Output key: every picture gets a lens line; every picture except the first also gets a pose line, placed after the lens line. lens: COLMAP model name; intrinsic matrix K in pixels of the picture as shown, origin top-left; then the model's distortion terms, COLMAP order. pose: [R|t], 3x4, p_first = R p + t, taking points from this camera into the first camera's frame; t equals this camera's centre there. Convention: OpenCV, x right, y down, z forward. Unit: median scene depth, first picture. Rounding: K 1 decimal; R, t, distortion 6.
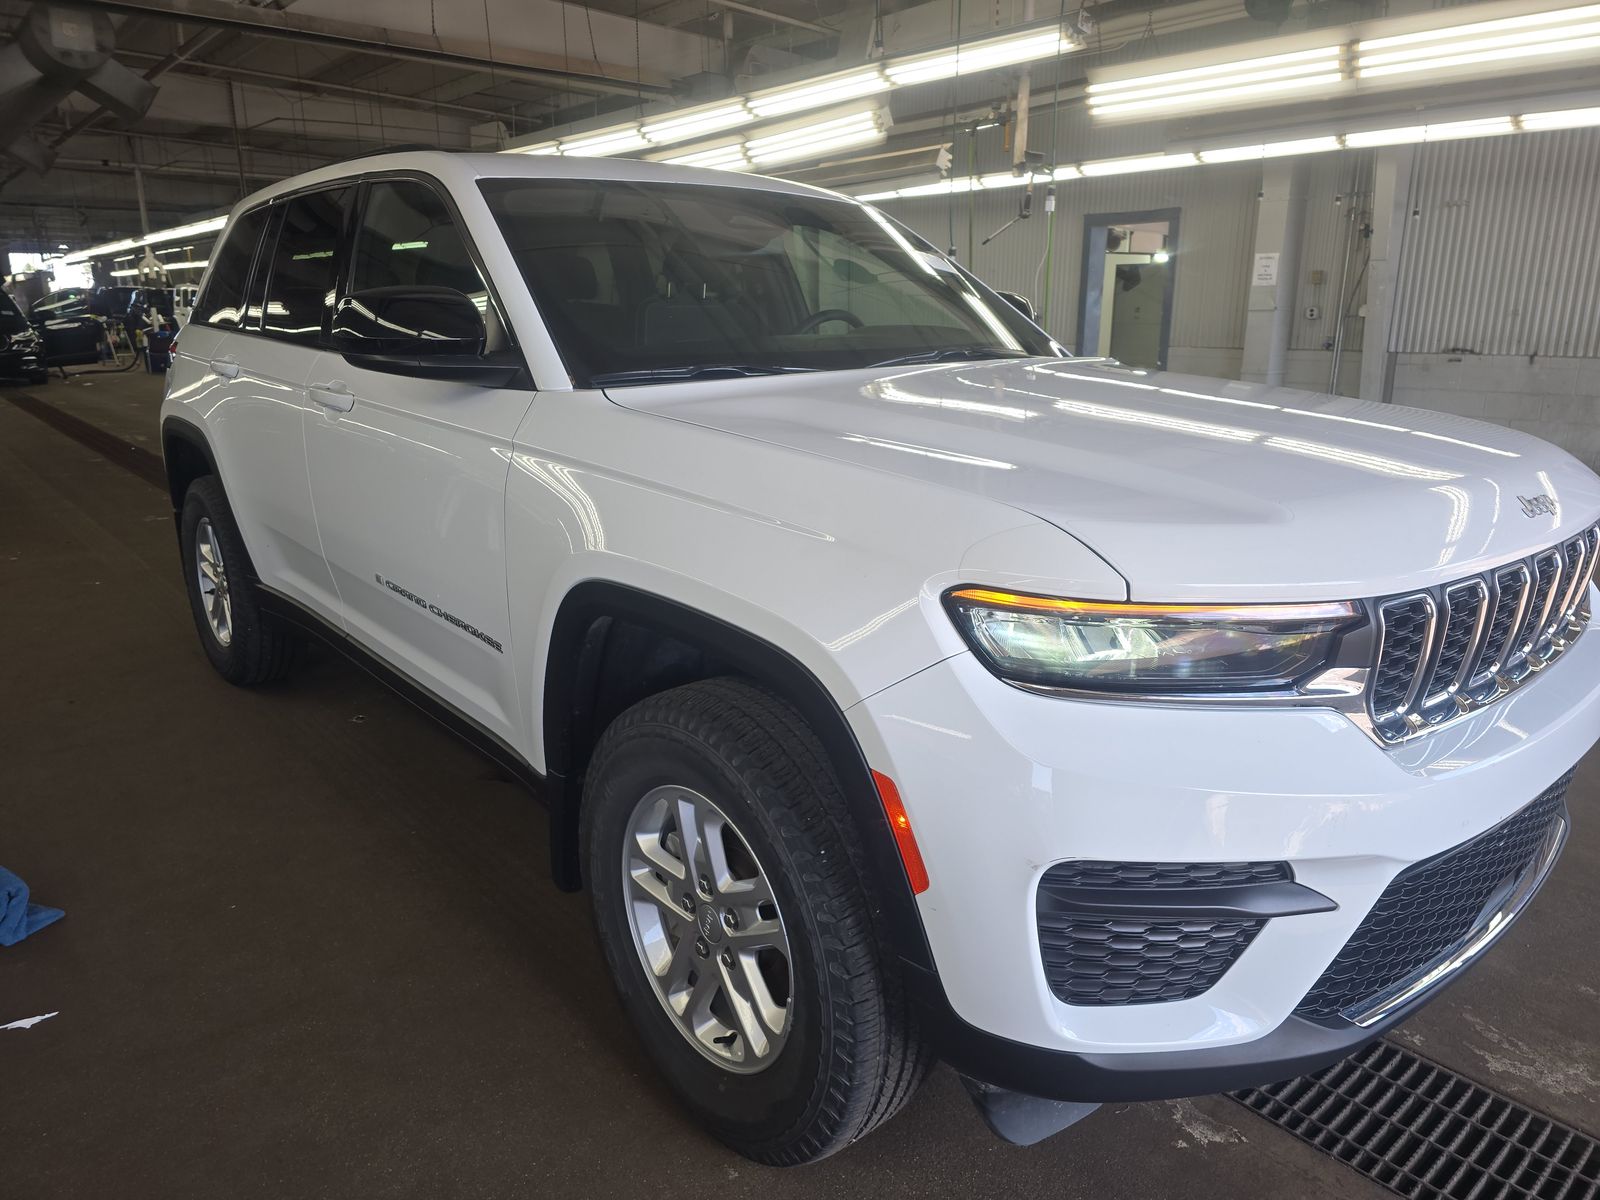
lens RADIAL K [[1101.2, 0, 800.0], [0, 1101.2, 600.0], [0, 0, 1]] dist [0.042571, -0.051461]
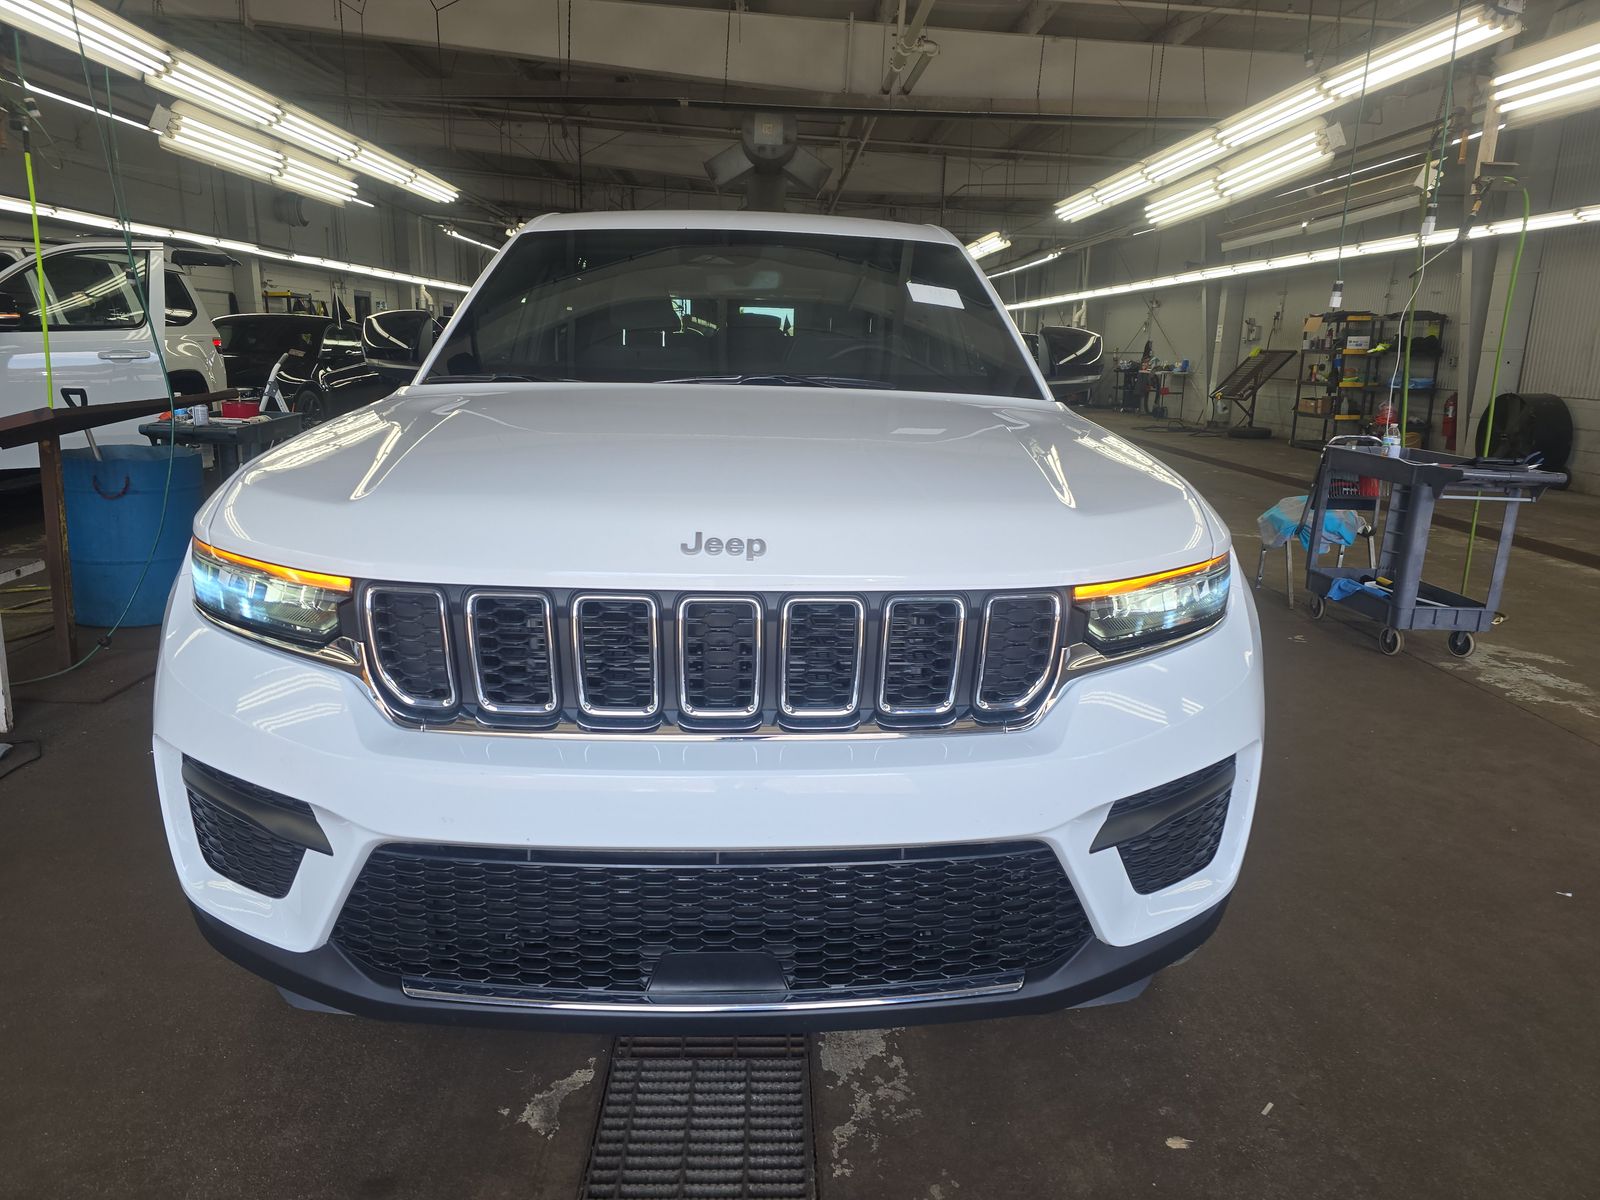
lens RADIAL K [[1101.2, 0, 800.0], [0, 1101.2, 600.0], [0, 0, 1]] dist [0.042571, -0.051461]
pose [[0.781811, 0.152180, -0.604660, 0.329410], [-0.177621, 0.983935, 0.017975, -0.016677], [0.597681, 0.093347, 0.796281, 0.084654]]
